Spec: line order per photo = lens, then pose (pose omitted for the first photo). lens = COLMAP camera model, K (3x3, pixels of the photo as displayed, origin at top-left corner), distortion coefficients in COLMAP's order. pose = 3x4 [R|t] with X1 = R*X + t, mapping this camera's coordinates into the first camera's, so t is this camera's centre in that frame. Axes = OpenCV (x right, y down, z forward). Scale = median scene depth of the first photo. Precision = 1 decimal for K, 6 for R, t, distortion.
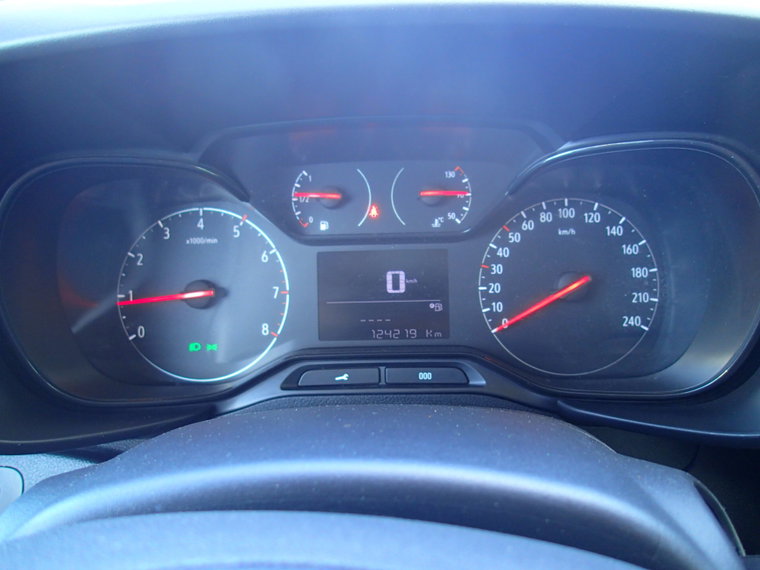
lens RADIAL K [[563.6, 0, 384.5], [0, 563.6, 283.5], [0, 0, 1]] dist [0.003697, -0.006454]
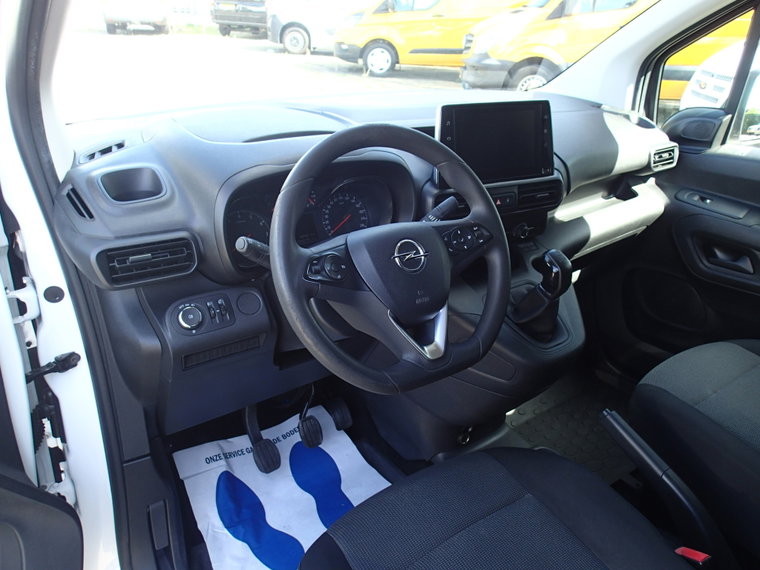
lens RADIAL K [[563.6, 0, 384.5], [0, 563.6, 283.5], [0, 0, 1]] dist [0.003697, -0.006454]
pose [[0.791201, -0.211430, 0.573845, -1.560748], [0.203141, 0.975918, 0.079486, 0.168885], [-0.576831, 0.053682, 0.815098, -1.953335]]
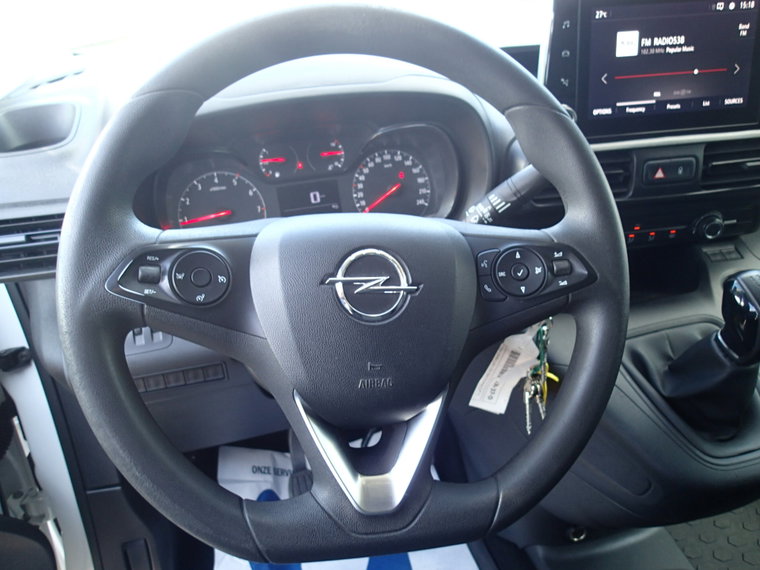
lens RADIAL K [[563.6, 0, 384.5], [0, 563.6, 283.5], [0, 0, 1]] dist [0.003697, -0.006454]
pose [[0.955766, -0.155341, 0.249761, -0.318145], [0.136628, 0.986461, 0.090702, 0.163624], [-0.260469, -0.052565, 0.964050, -1.166362]]
